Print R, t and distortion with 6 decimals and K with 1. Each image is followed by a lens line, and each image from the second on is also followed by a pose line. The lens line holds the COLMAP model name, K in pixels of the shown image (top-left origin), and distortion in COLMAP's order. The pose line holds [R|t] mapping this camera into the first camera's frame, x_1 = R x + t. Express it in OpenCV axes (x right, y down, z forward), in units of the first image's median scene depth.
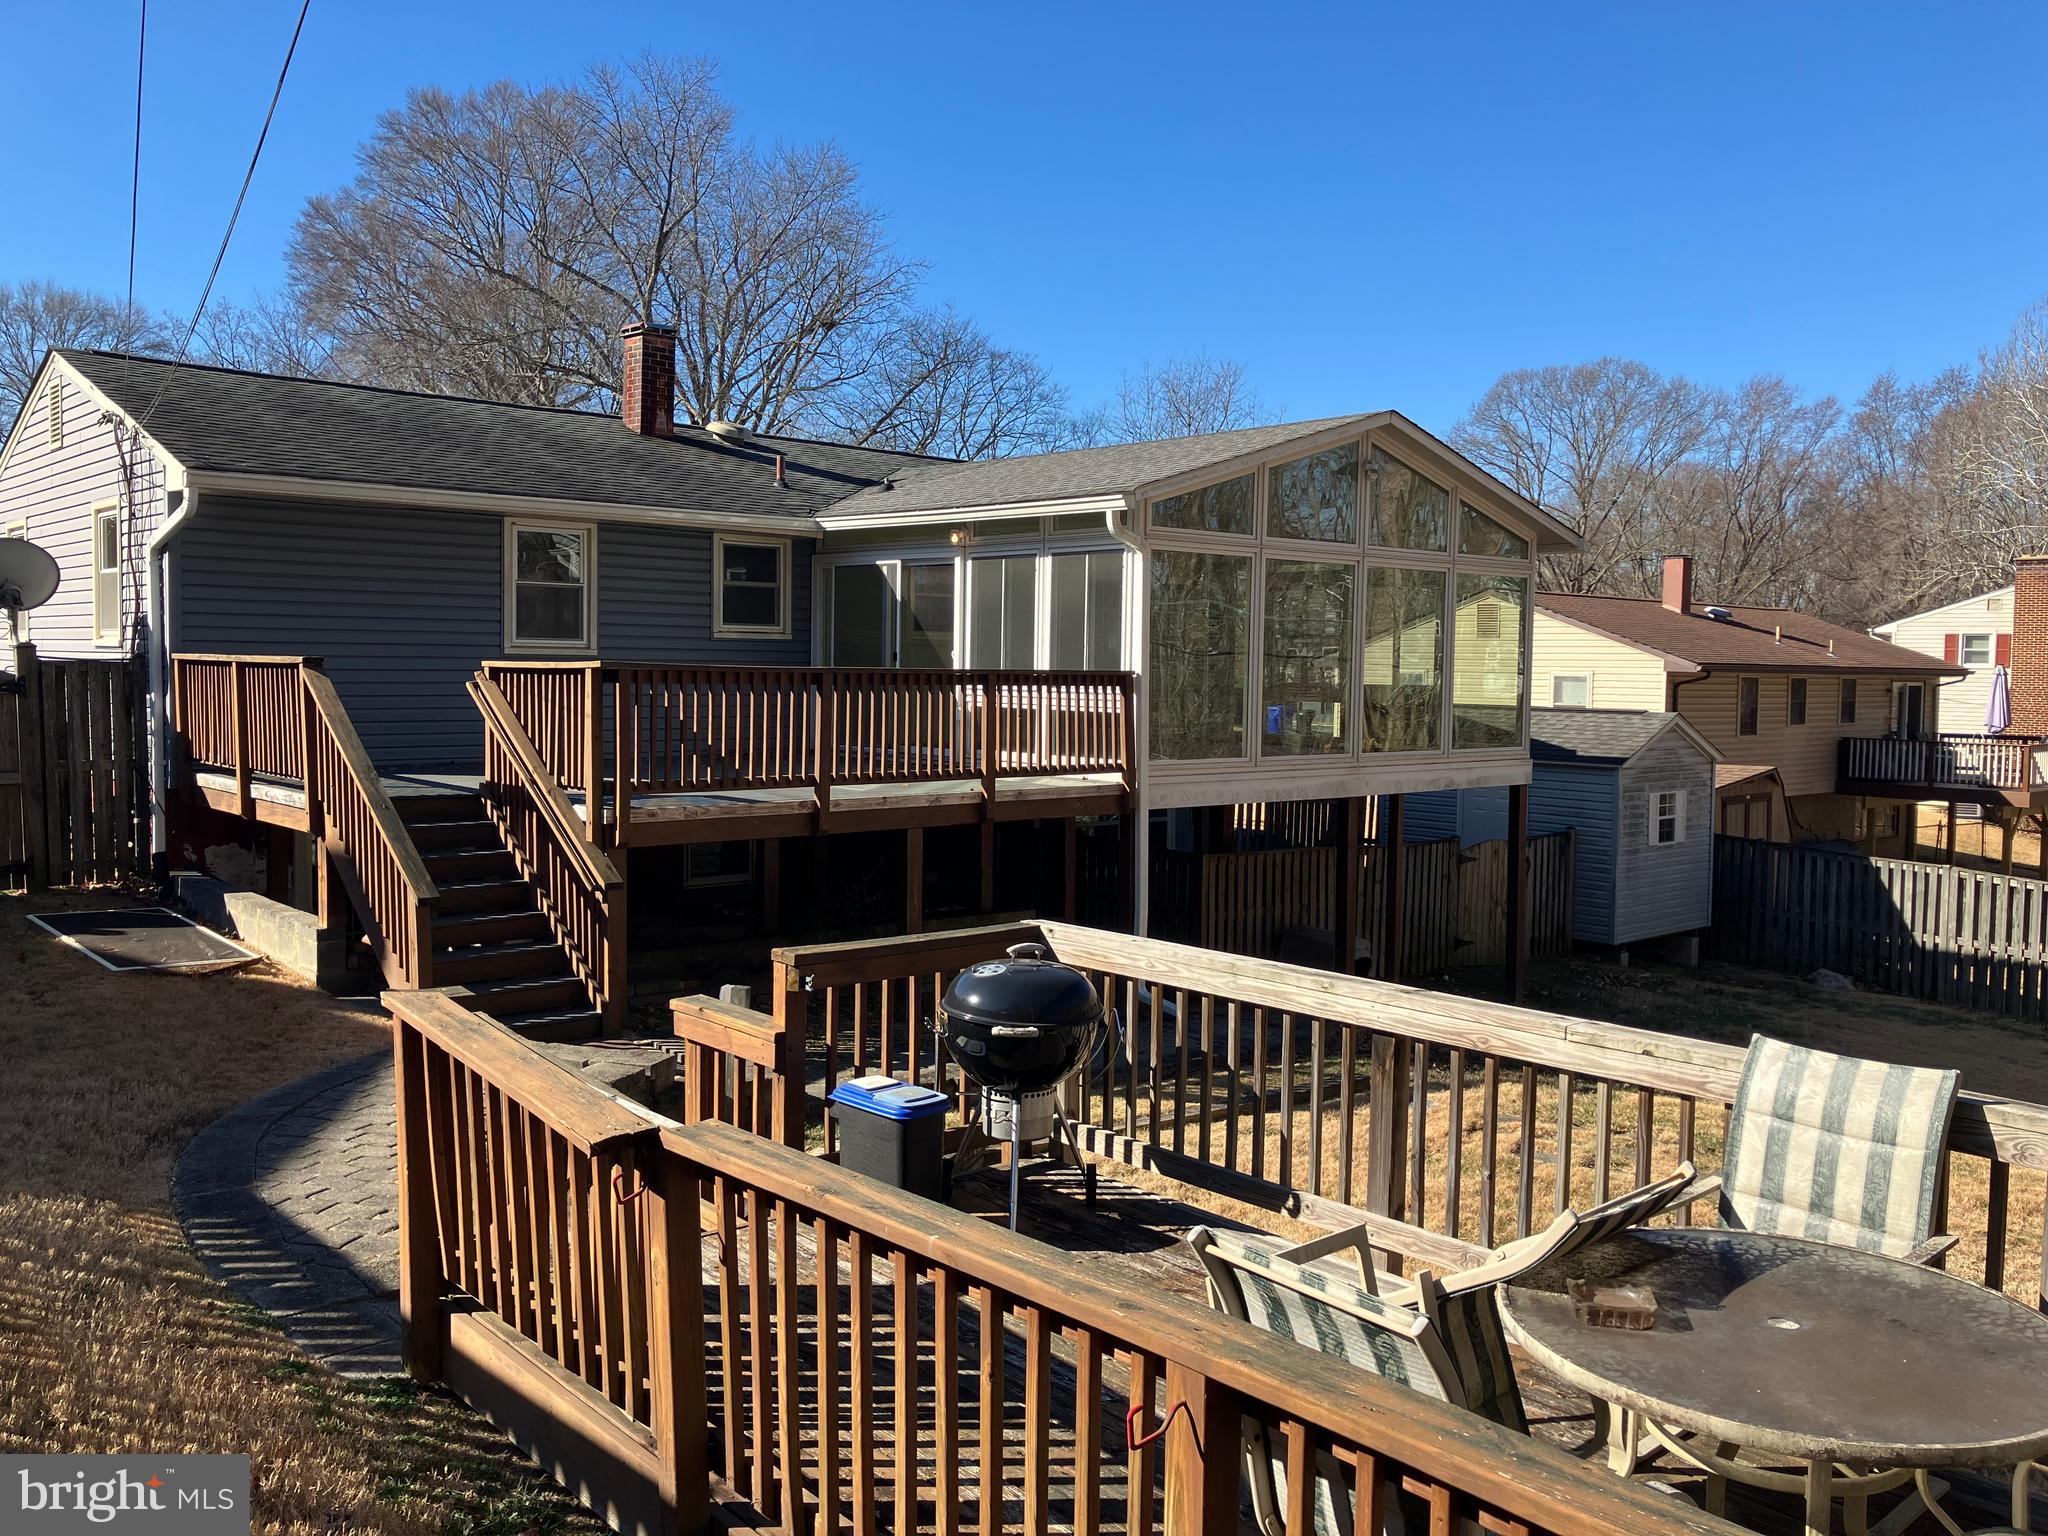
lens RADIAL K [[1654.1, 0, 1069.4], [0, 1654.1, 769.1], [0, 0, 1]] dist [0.130087, -0.243086]
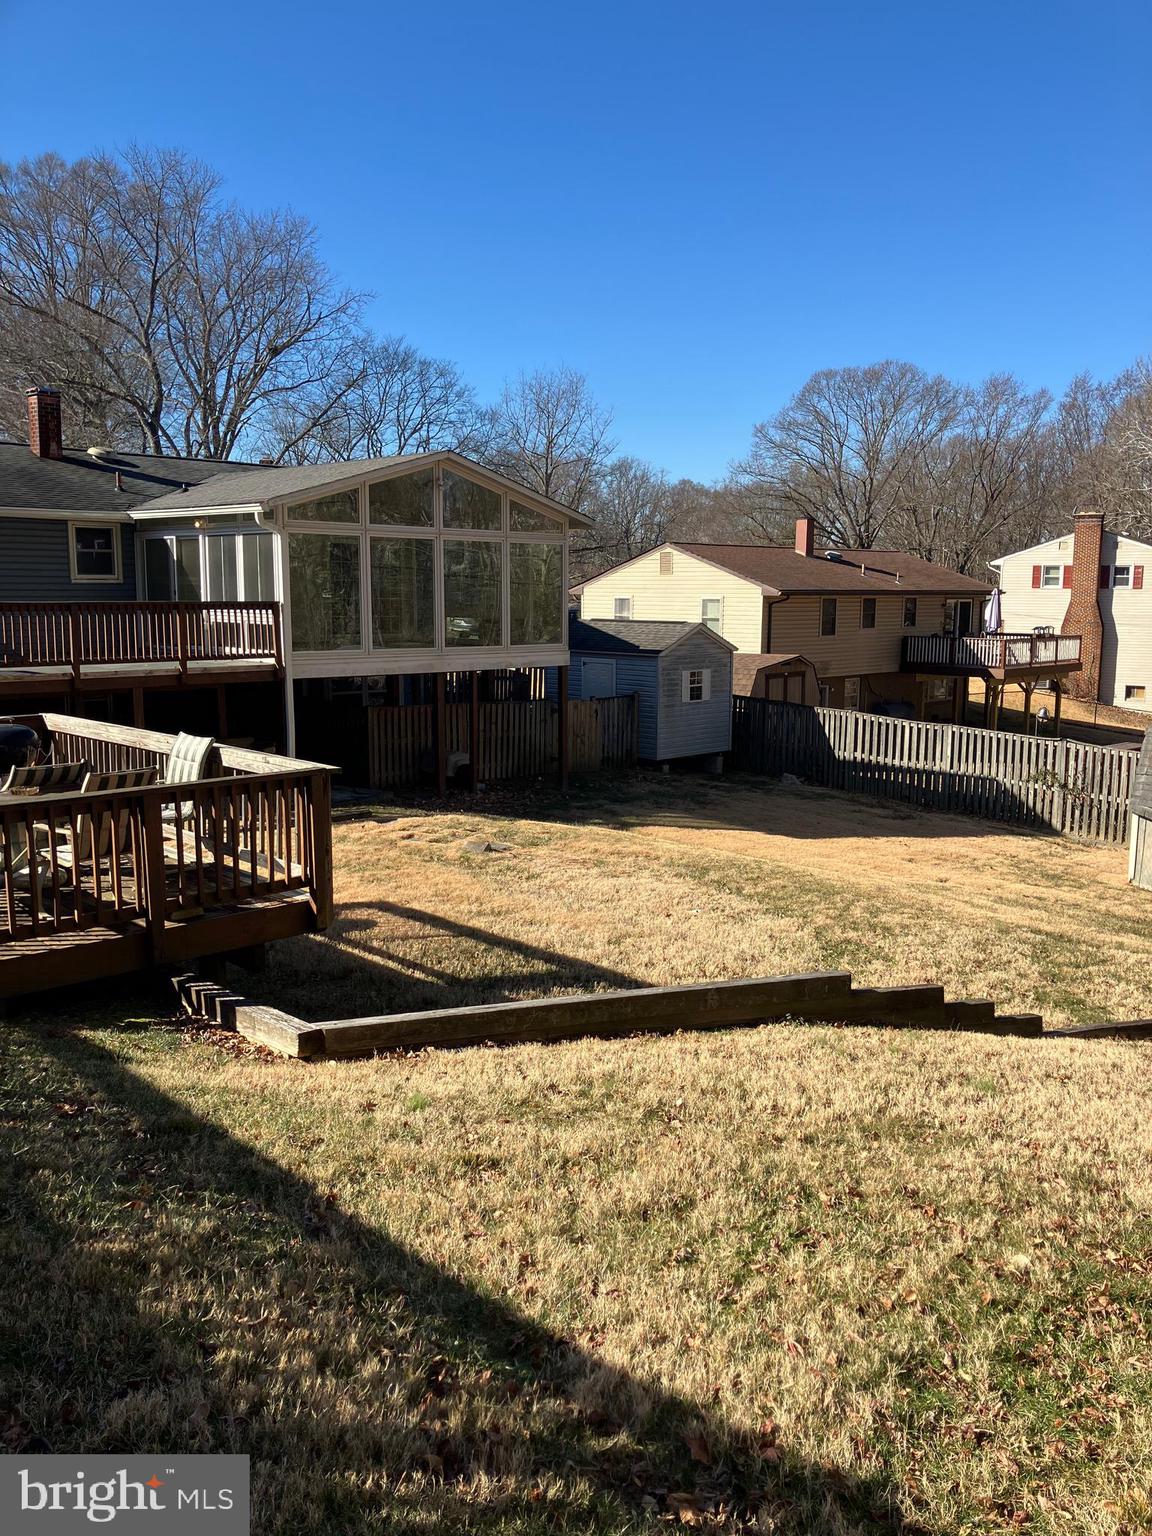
lens RADIAL K [[1228.4, 0, 578.9], [0, 1228.4, 798.5], [0, 0, 1]] dist [0.030752, -0.000273]
pose [[0.999389, -0.015472, 0.031339, 0.233457], [0.012076, 0.994314, 0.105797, 0.011988], [-0.032798, -0.105354, 0.993894, -0.270270]]
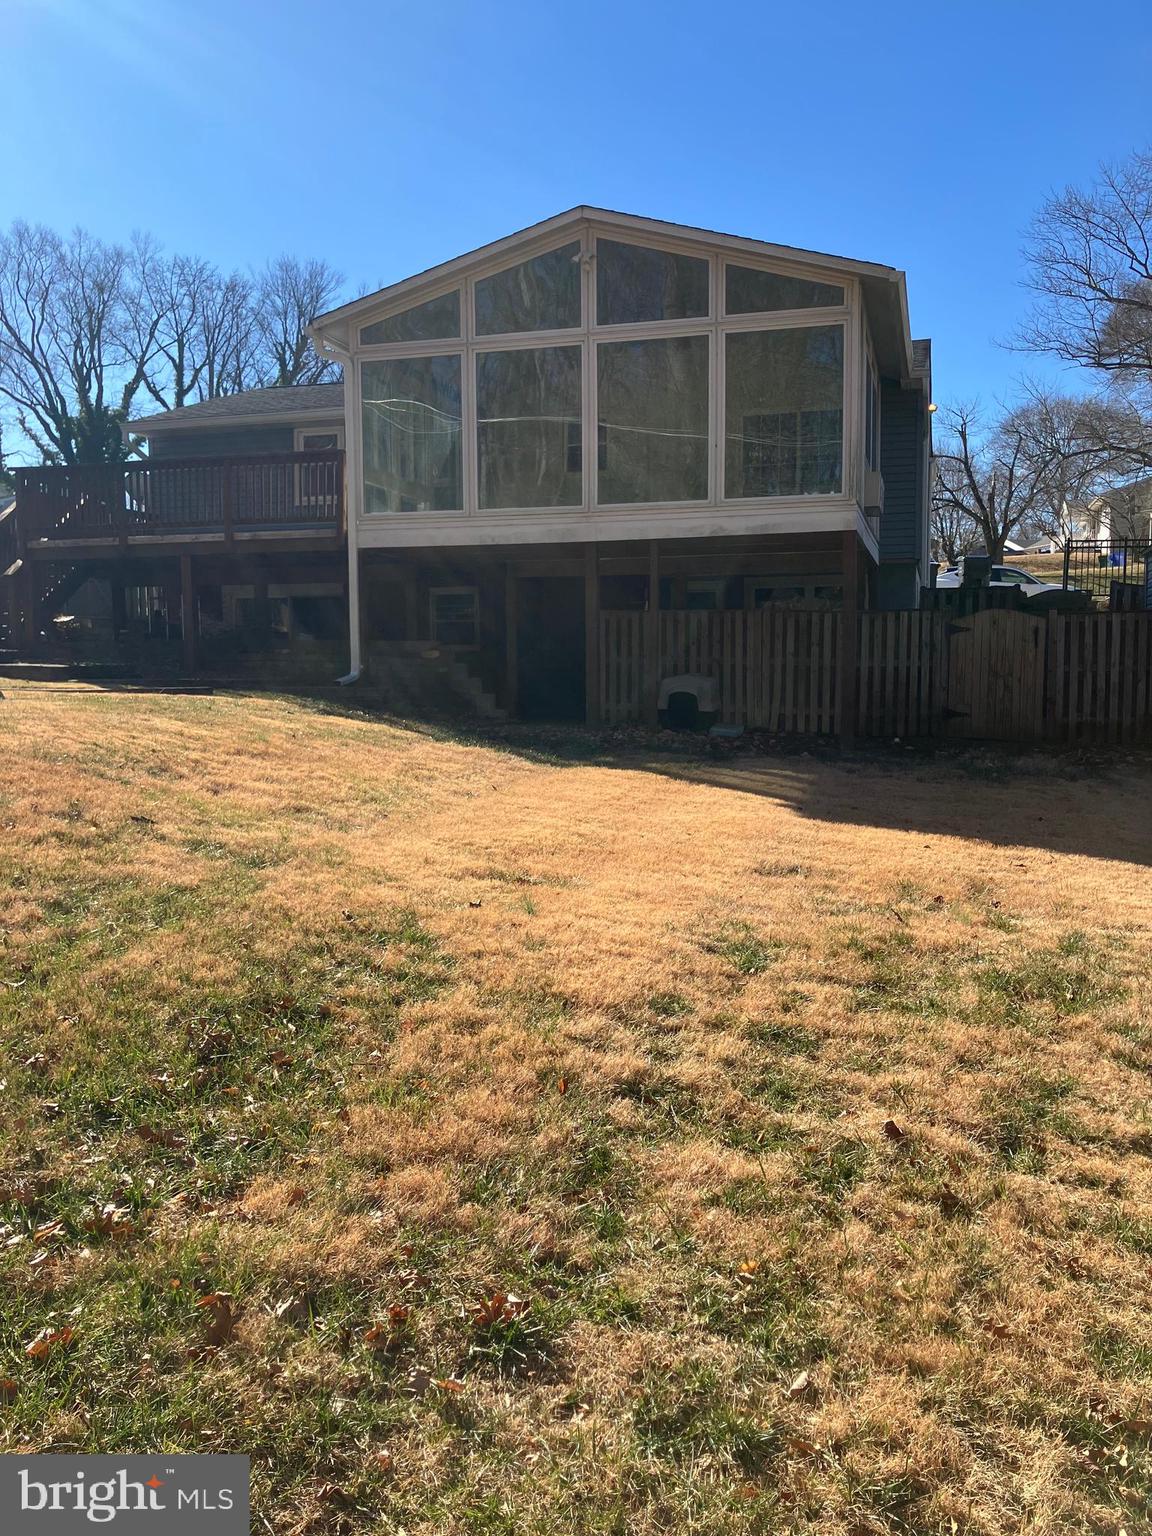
lens RADIAL K [[1228.4, 0, 578.9], [0, 1228.4, 798.5], [0, 0, 1]] dist [0.030752, -0.000273]
pose [[0.548356, 0.062806, -0.833883, 0.783350], [-0.033727, 0.998025, 0.052991, 0.131498], [0.835565, -0.000934, 0.549391, 0.427659]]
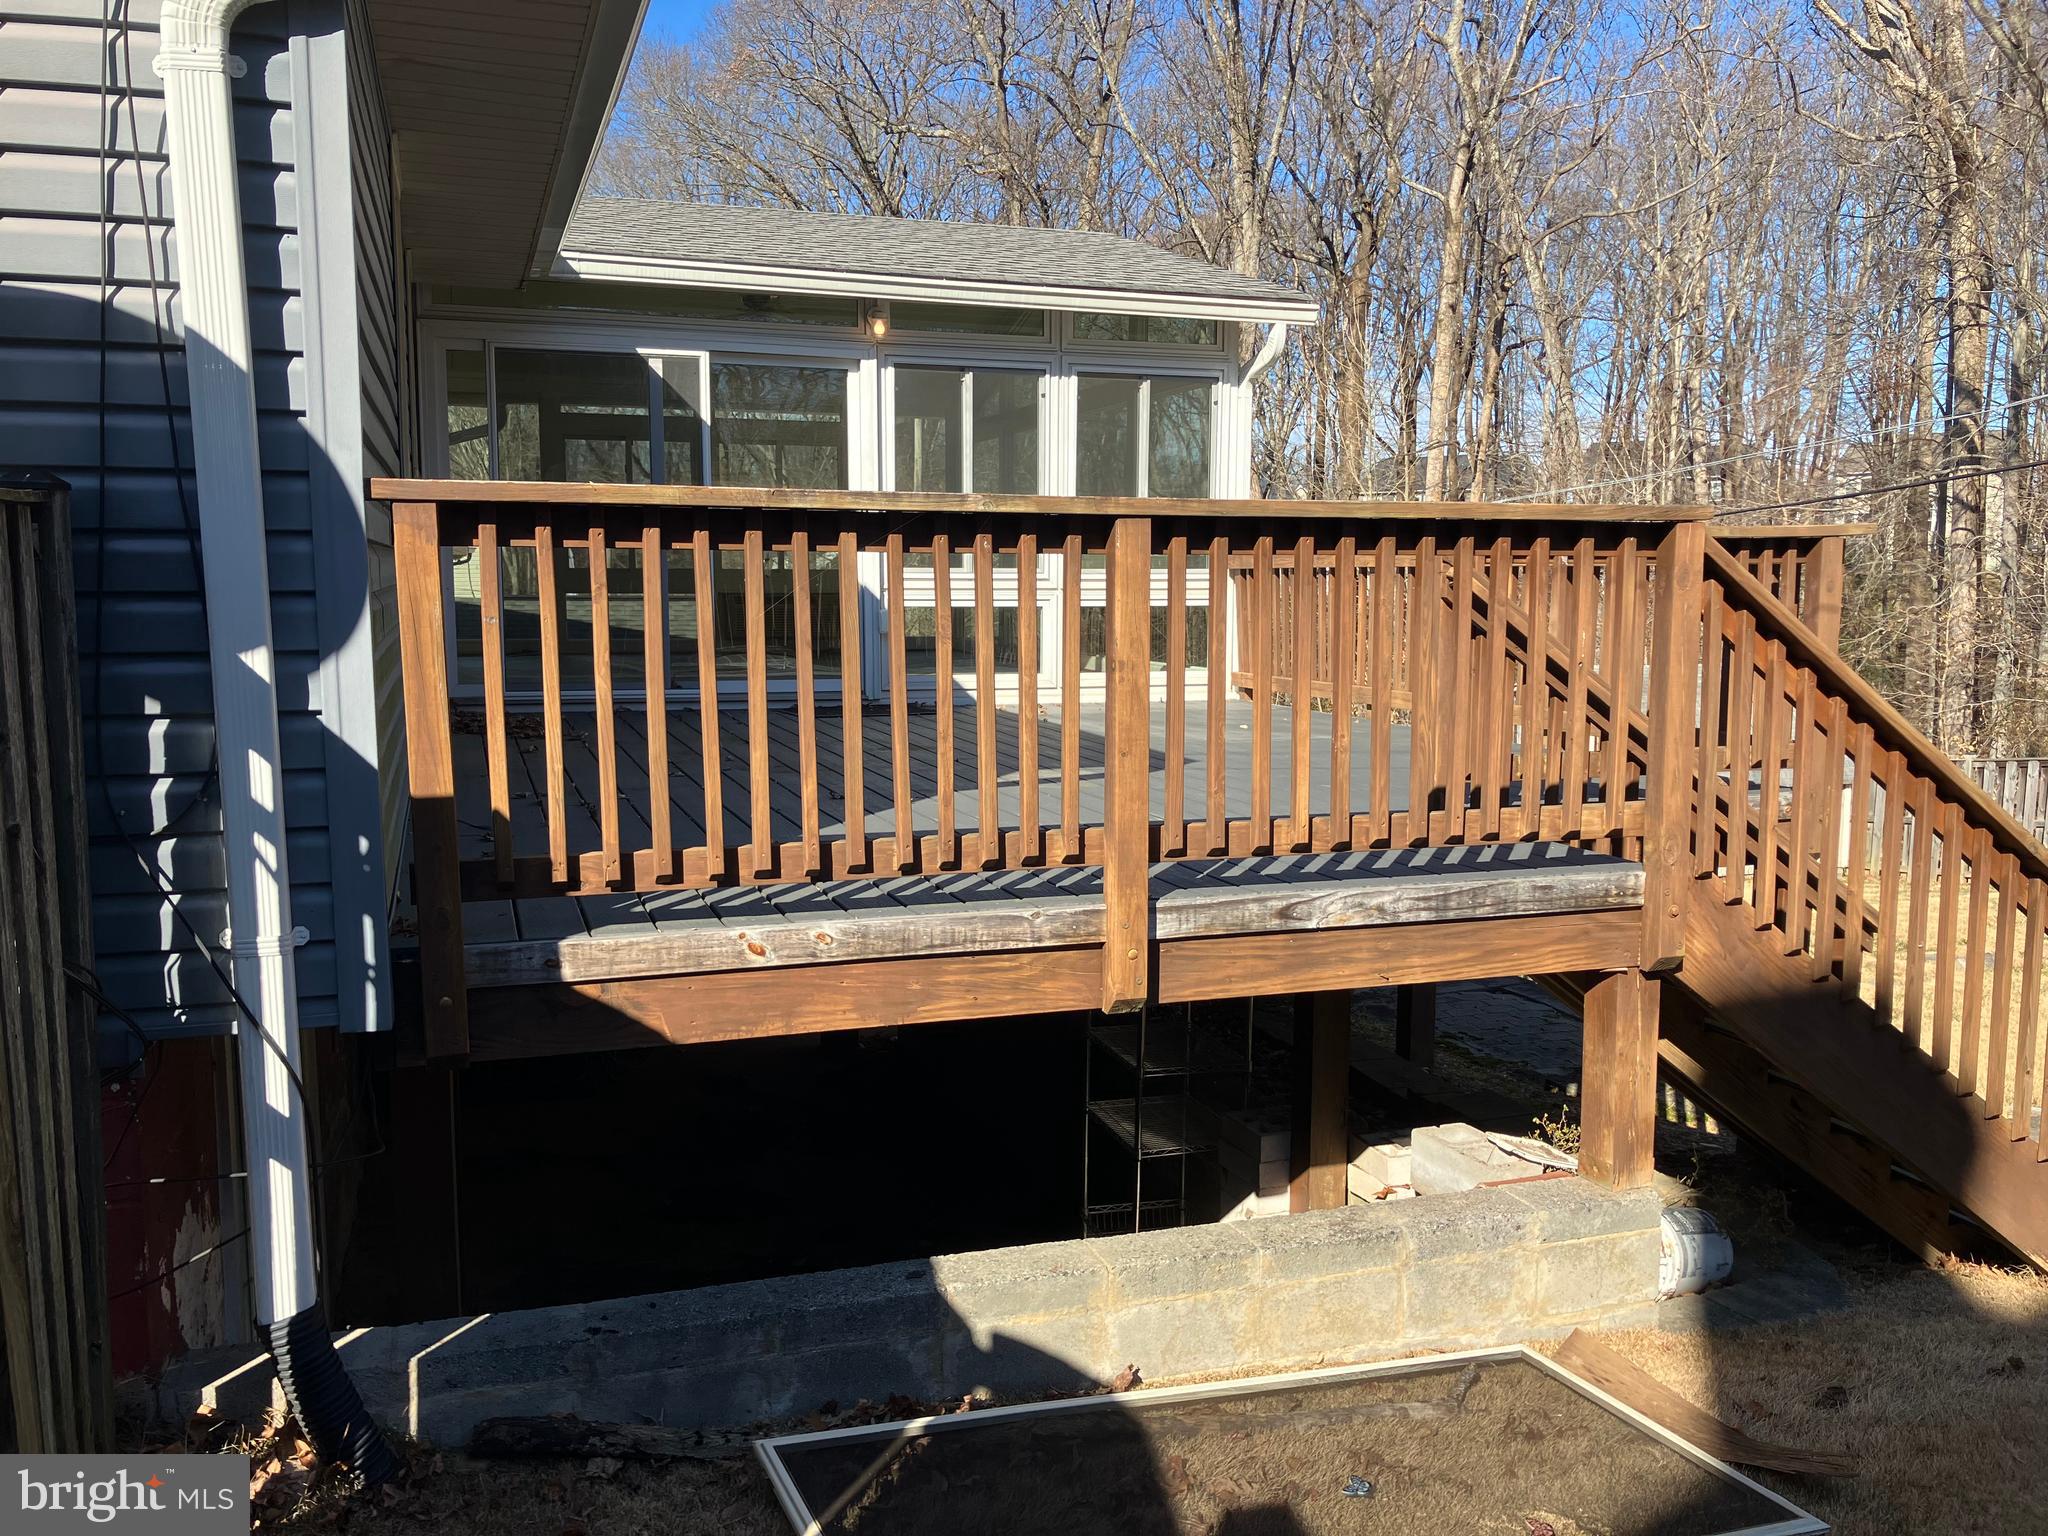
lens RADIAL K [[1637.9, 0, 1024.0], [0, 1637.9, 768.0], [0, 0, 1]] dist [0.030752, -0.000273]
pose [[0.408157, -0.128178, 0.903869, -0.503192], [0.059708, 0.991722, 0.113674, -0.035239], [-0.910957, 0.007572, 0.412432, 0.571200]]
